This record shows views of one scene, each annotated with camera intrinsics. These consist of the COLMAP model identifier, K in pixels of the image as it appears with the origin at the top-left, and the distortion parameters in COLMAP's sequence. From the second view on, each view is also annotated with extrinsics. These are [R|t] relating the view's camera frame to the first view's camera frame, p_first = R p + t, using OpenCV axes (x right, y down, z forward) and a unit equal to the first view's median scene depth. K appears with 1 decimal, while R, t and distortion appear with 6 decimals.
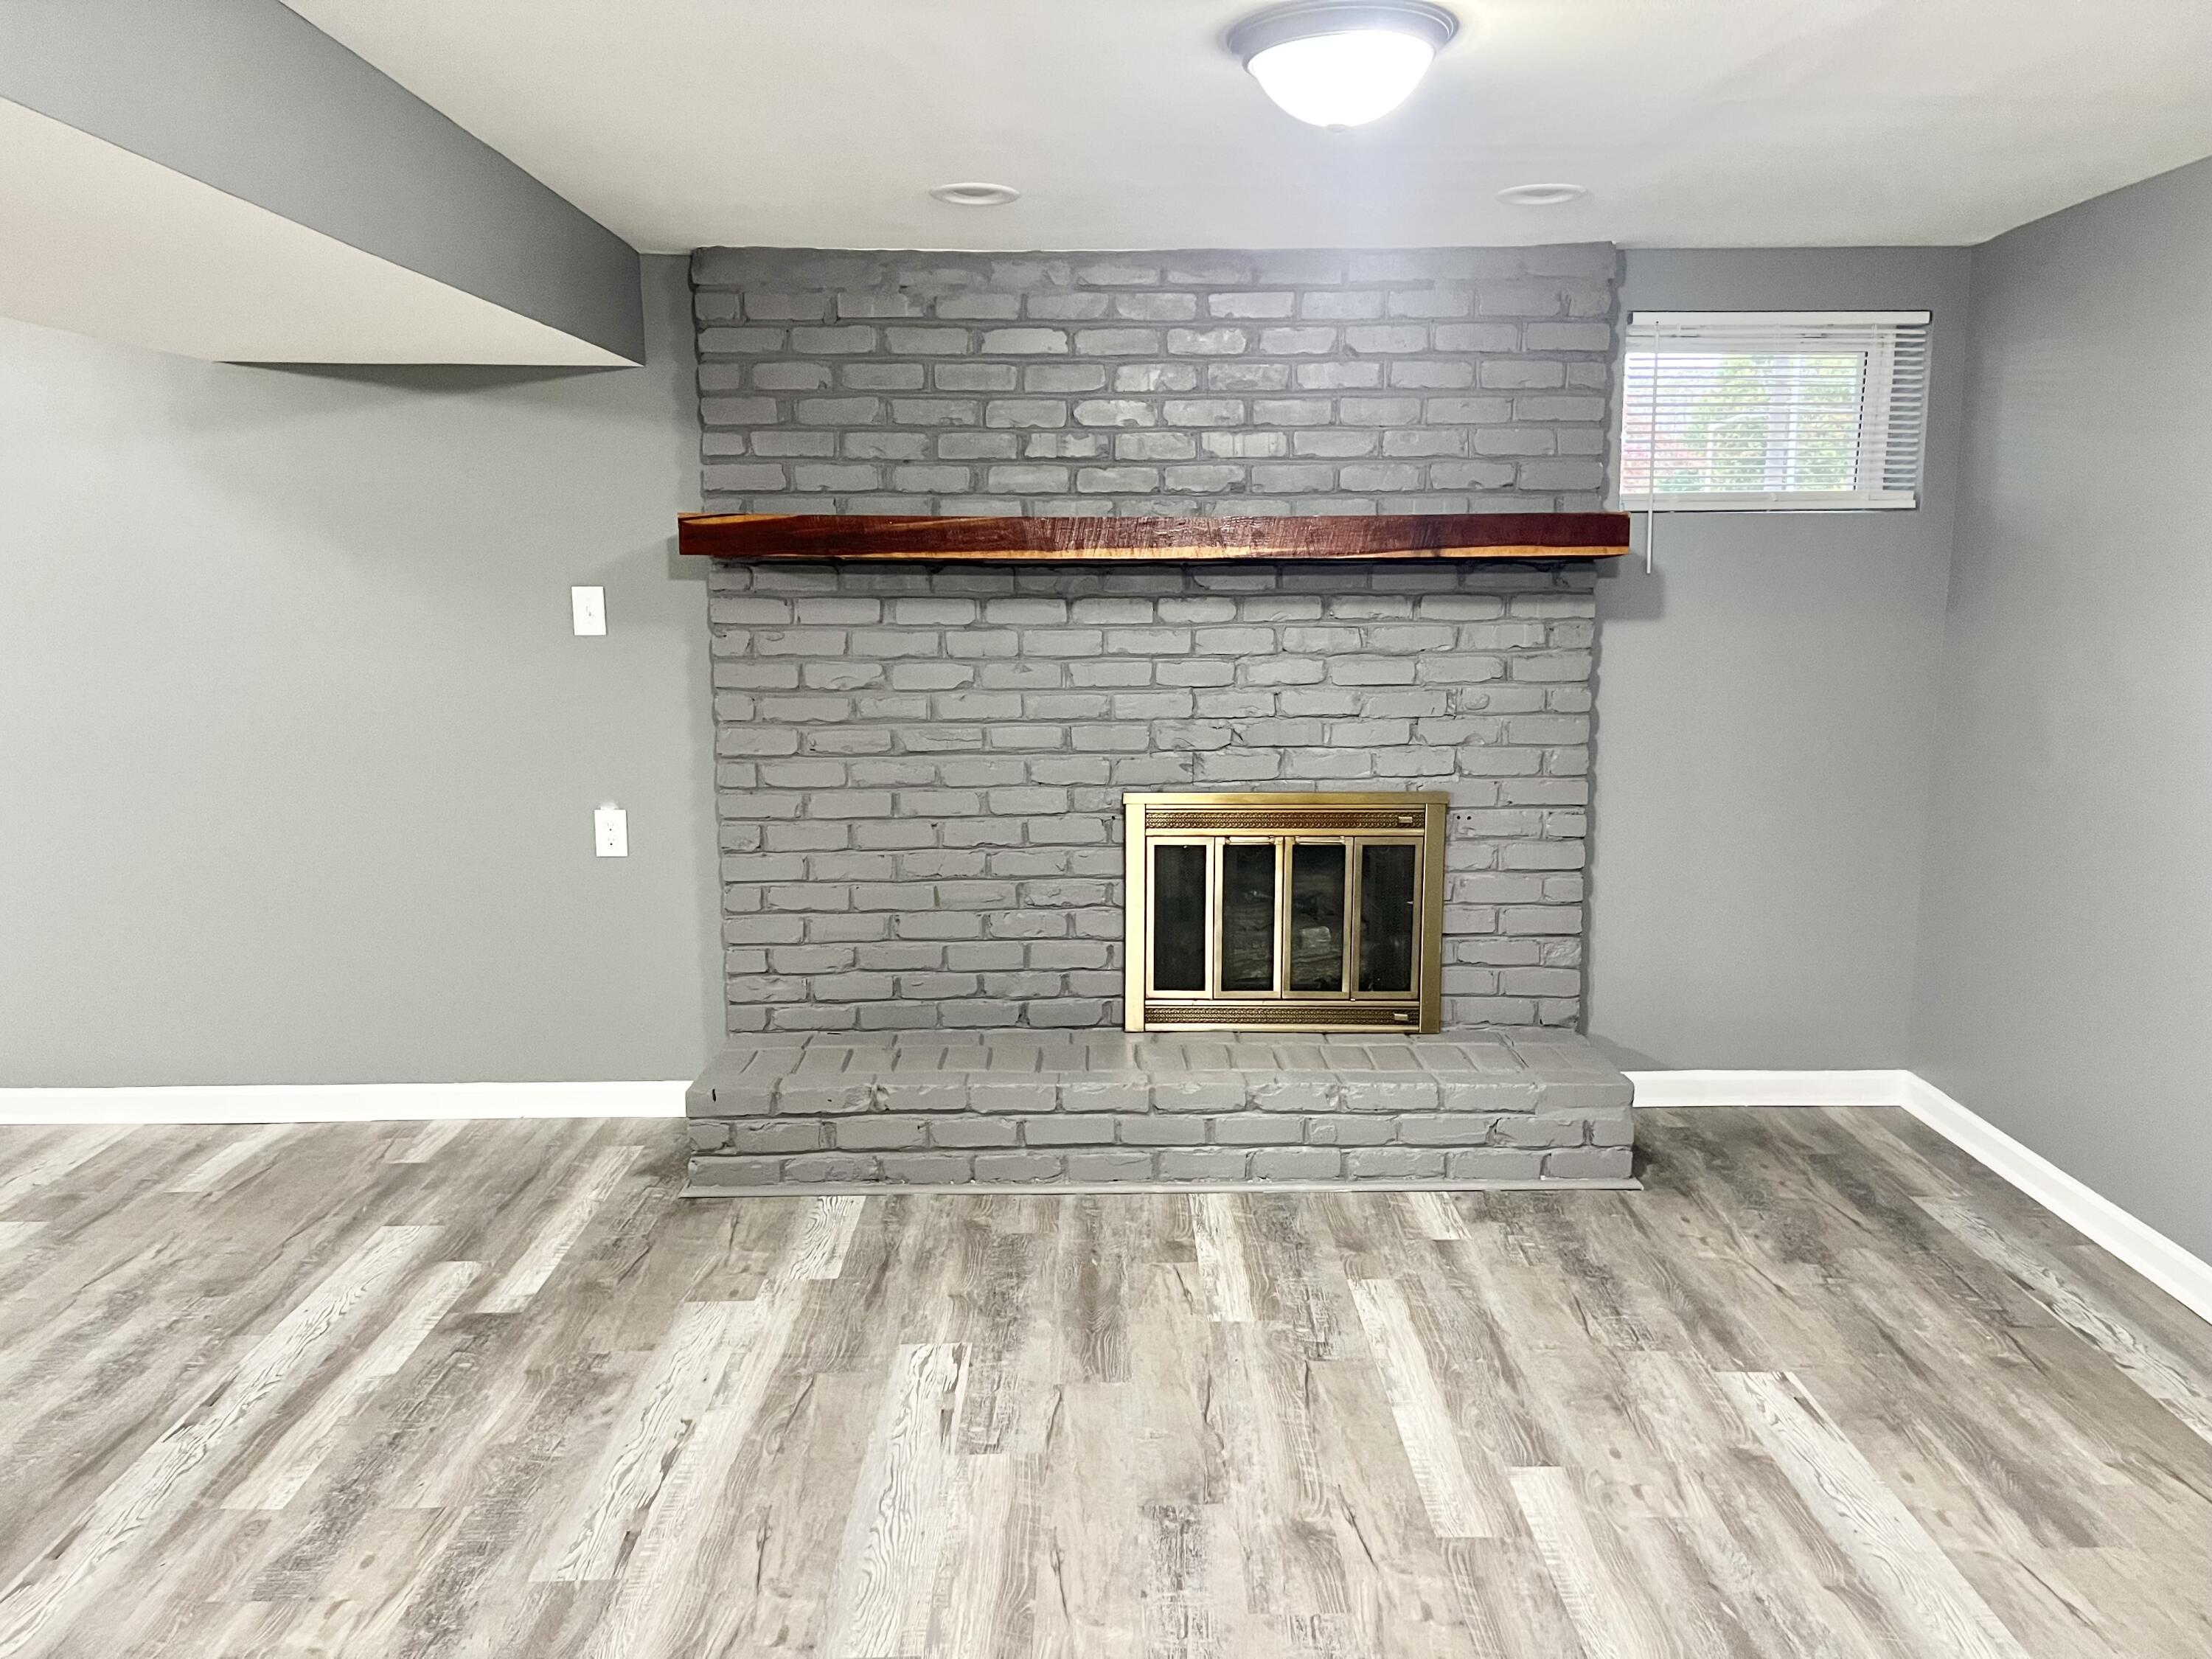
lens RADIAL K [[1654.3, 0, 1117.9], [0, 1654.3, 834.9], [0, 0, 1]] dist [0.073199, -0.087942]
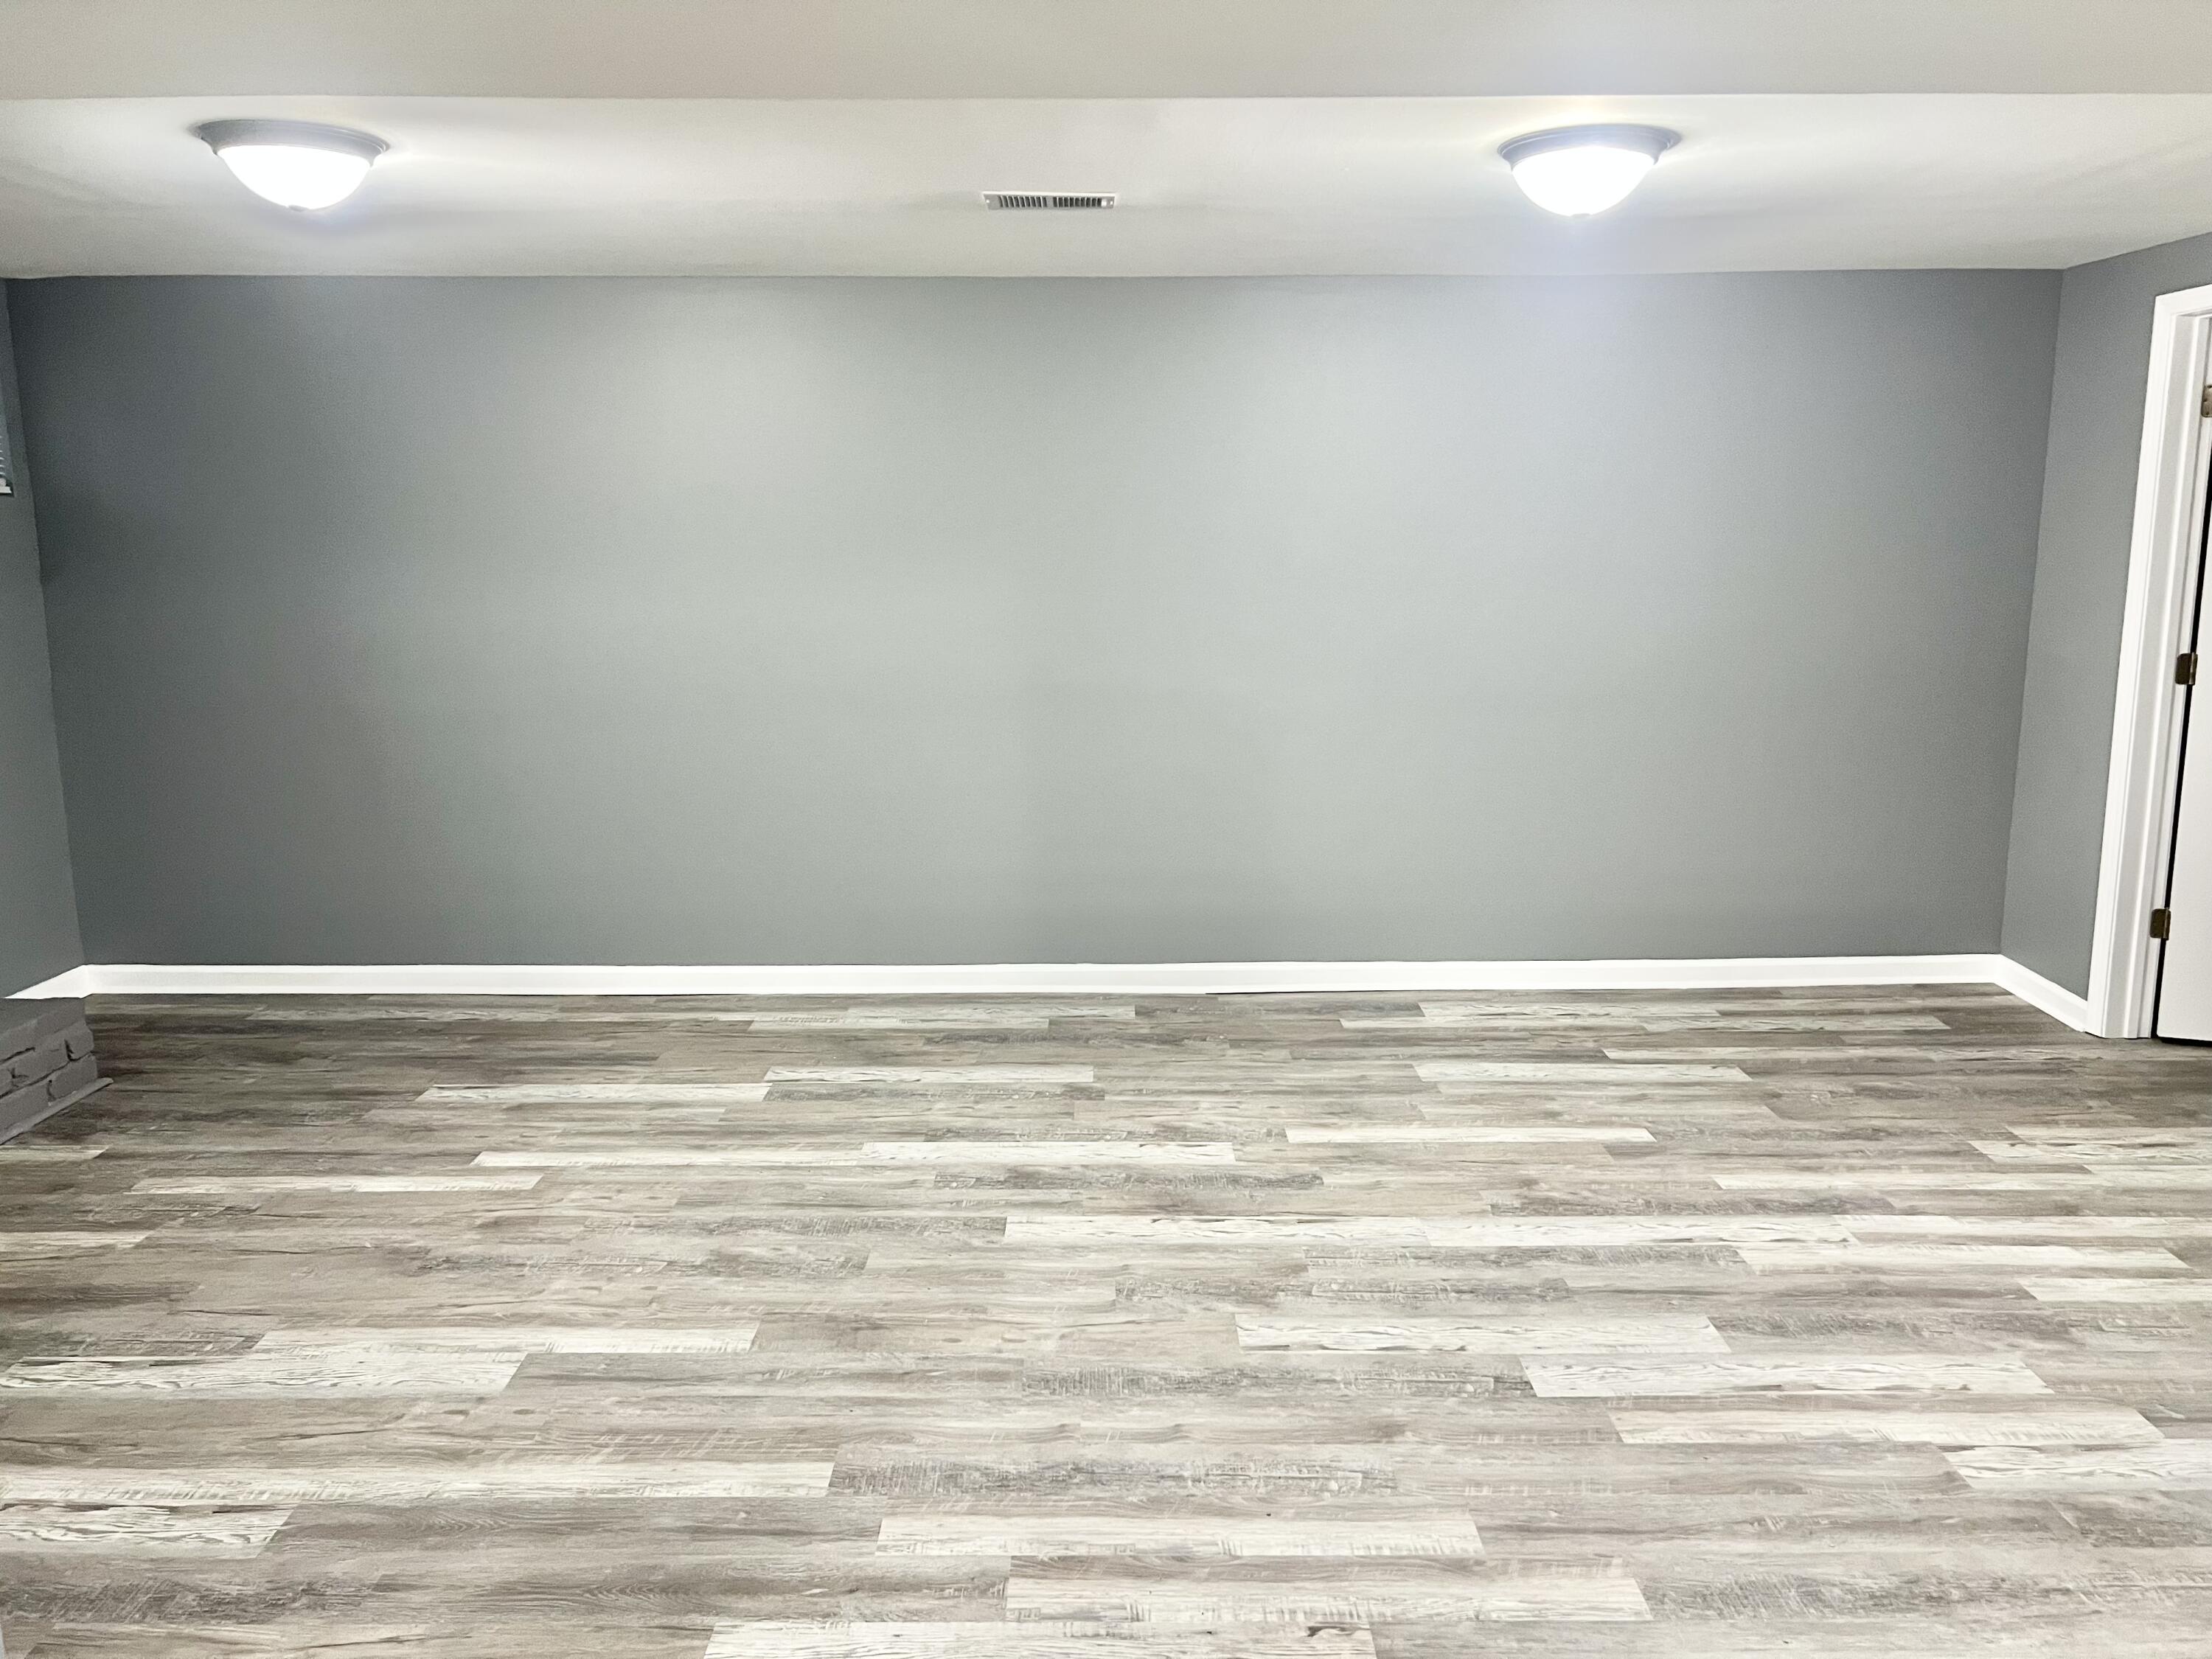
lens RADIAL K [[1654.3, 0, 1110.2], [0, 1654.3, 830.4], [0, 0, 1]] dist [0.073199, -0.087942]
pose [[0.011363, -0.171290, 0.985155, -1.116562], [0.165444, 0.971962, 0.167088, -0.051779], [-0.986154, 0.161090, 0.039383, 0.345670]]
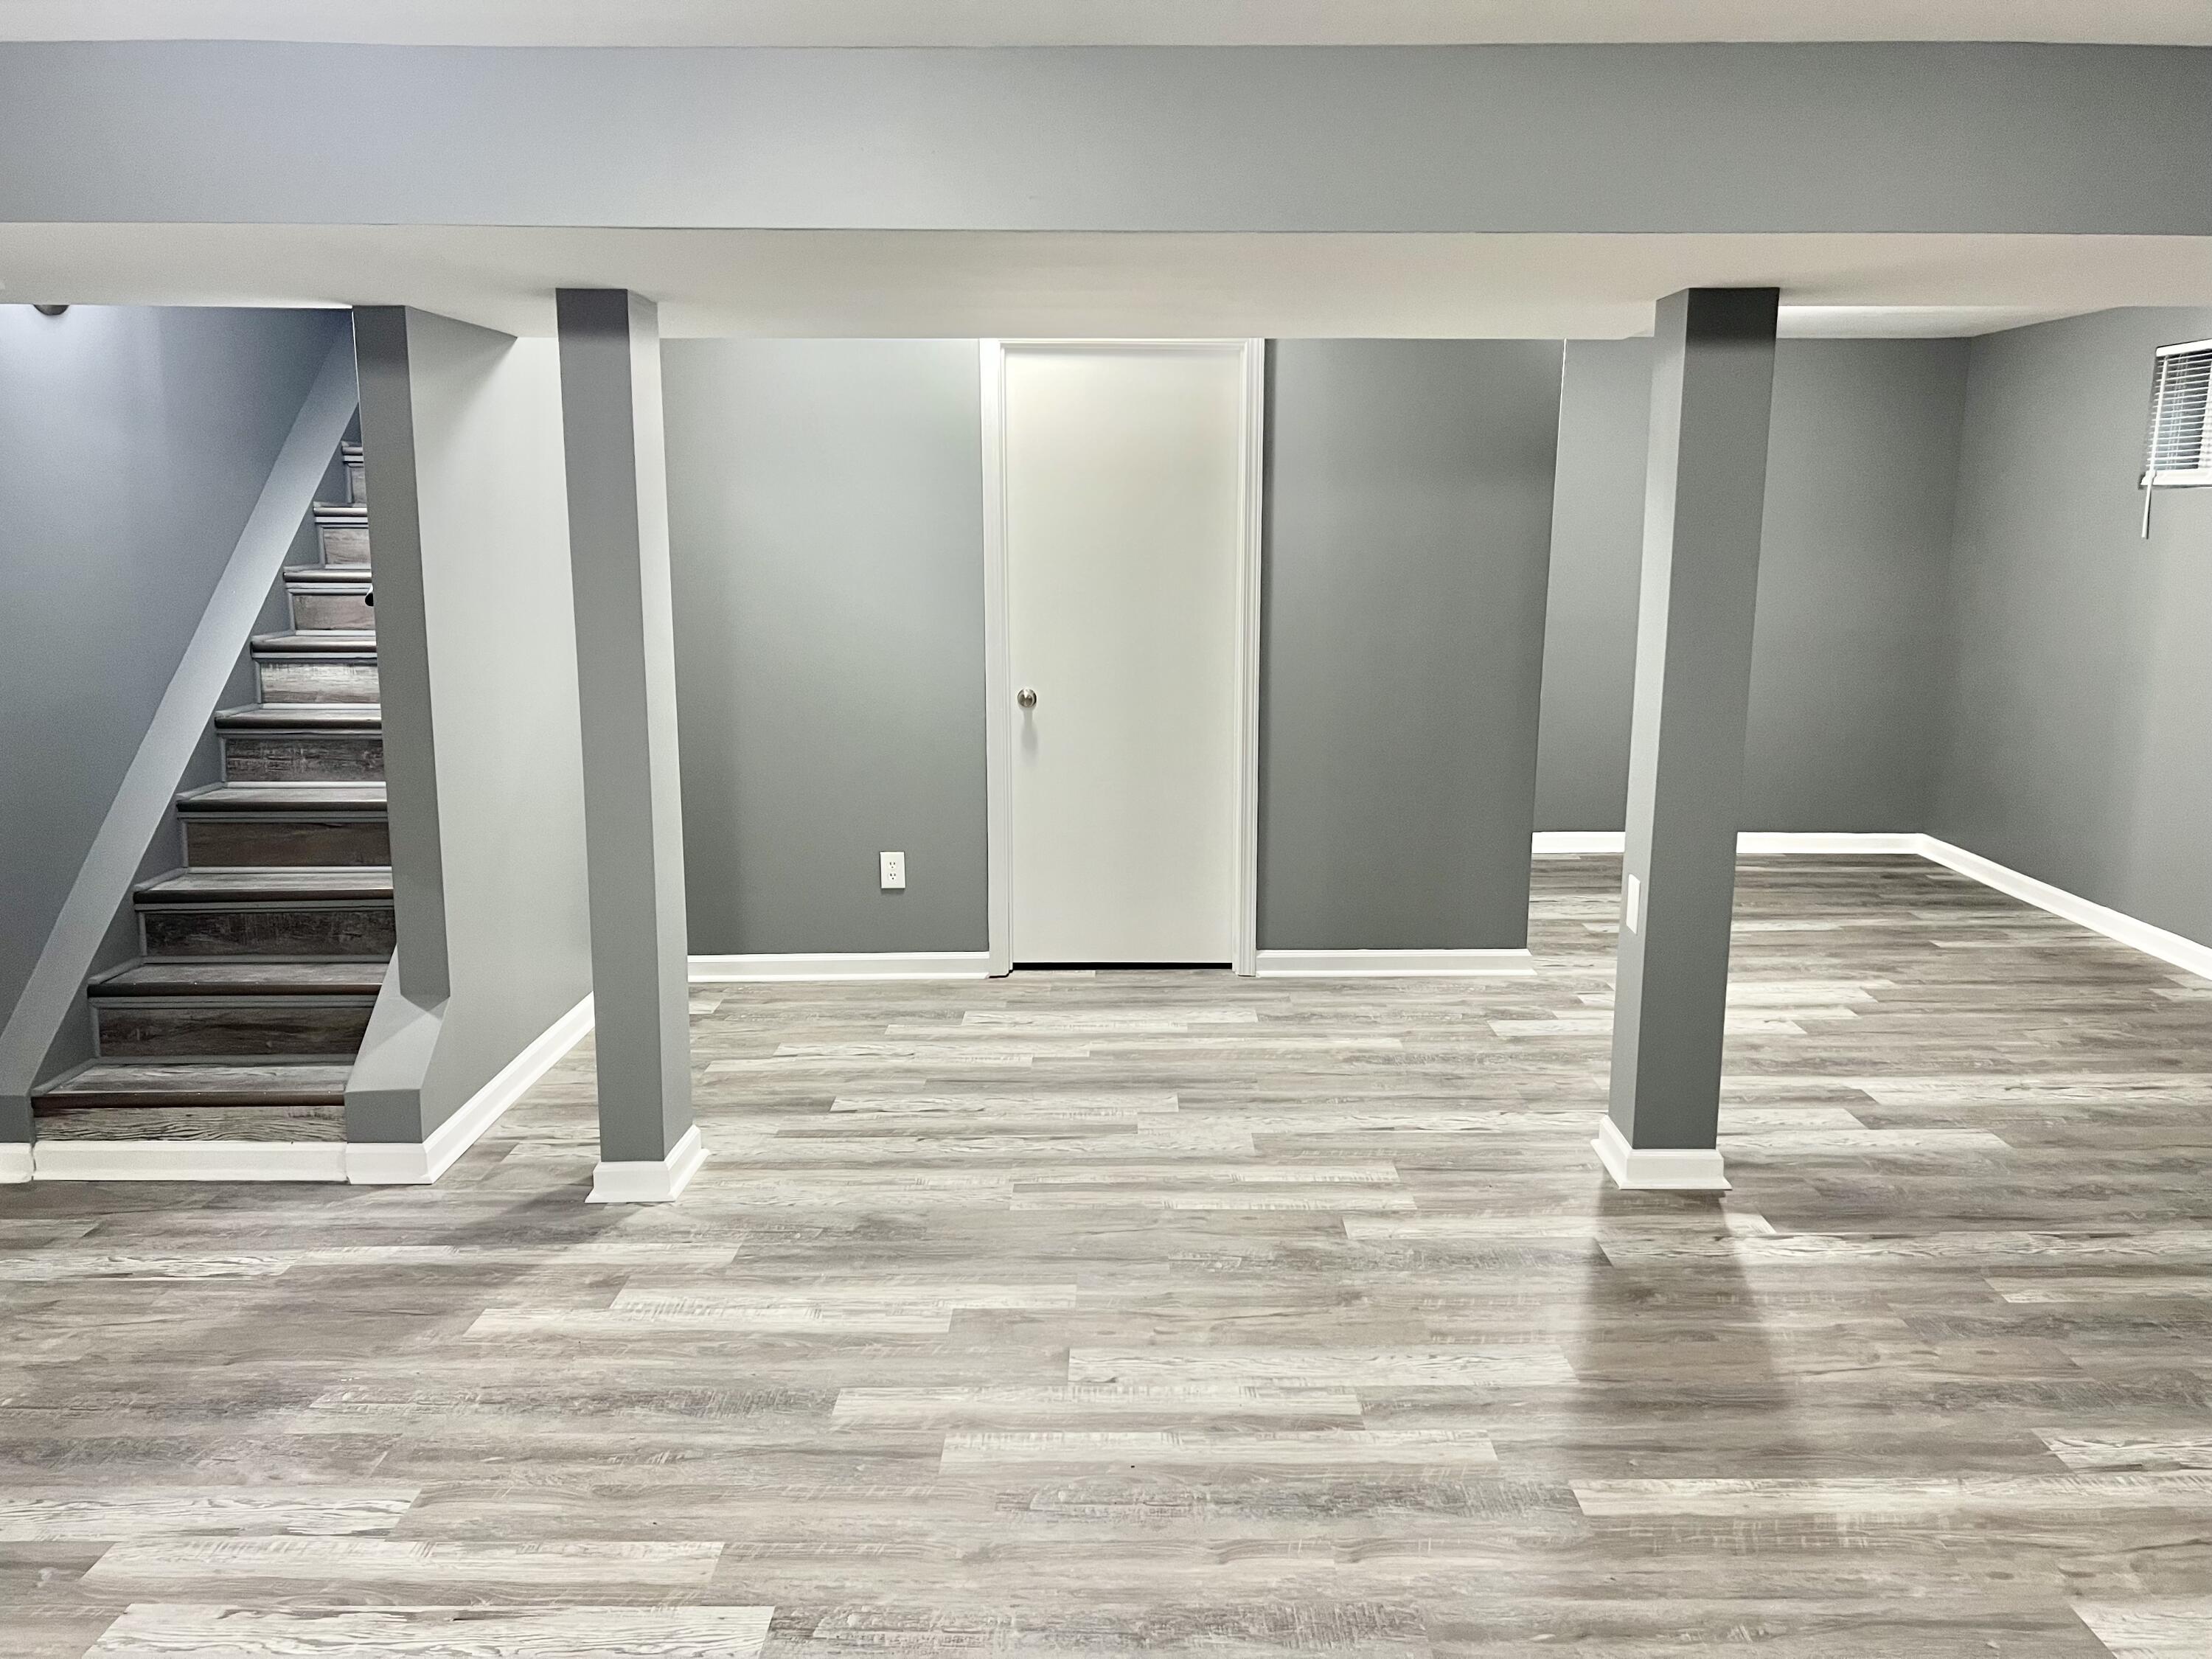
lens RADIAL K [[1654.3, 0, 1114.1], [0, 1654.3, 823.3], [0, 0, 1]] dist [0.073199, -0.087942]
pose [[-0.020004, 0.186954, -0.982165, 0.624159], [-0.165654, 0.968164, 0.187663, -0.055924], [0.985981, 0.166453, 0.011603, 0.271934]]
